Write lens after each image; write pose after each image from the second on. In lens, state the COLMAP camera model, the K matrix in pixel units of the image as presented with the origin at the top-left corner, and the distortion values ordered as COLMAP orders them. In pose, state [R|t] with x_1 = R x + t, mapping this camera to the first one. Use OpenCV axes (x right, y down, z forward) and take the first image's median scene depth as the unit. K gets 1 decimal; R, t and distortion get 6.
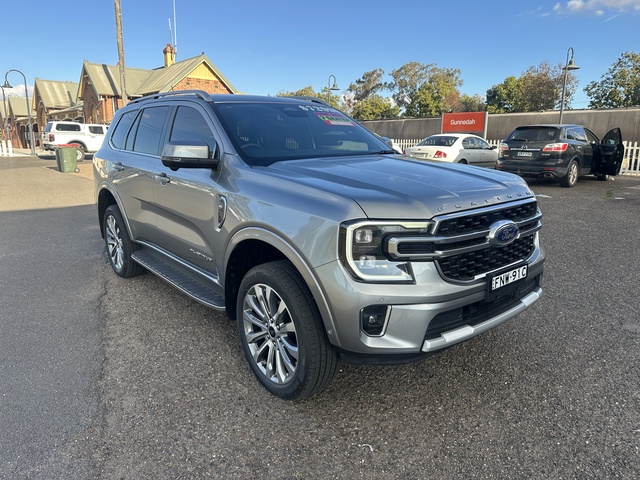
lens RADIAL K [[494.0, 0, 320.3], [0, 494.0, 238.6], [0, 0, 1]] dist [0.025227, -0.026321]
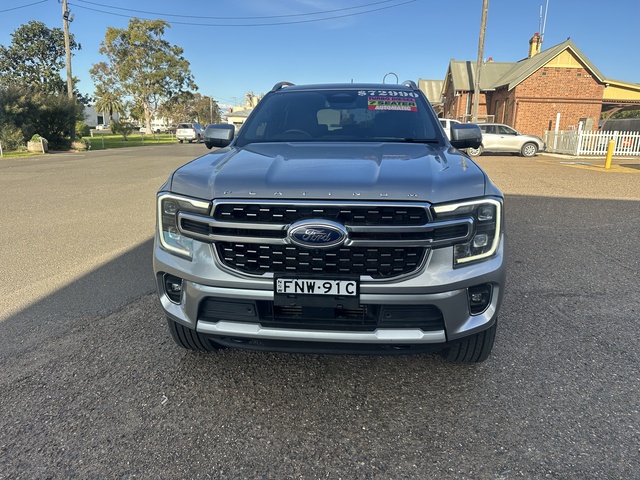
lens RADIAL K [[494.0, 0, 320.2], [0, 494.0, 239.8], [0, 0, 1]] dist [0.025227, -0.026321]
pose [[0.668406, 0.173599, -0.723254, 0.182530], [-0.167055, 0.982577, 0.081456, -0.013183], [0.724793, 0.066377, 0.685761, 0.080993]]
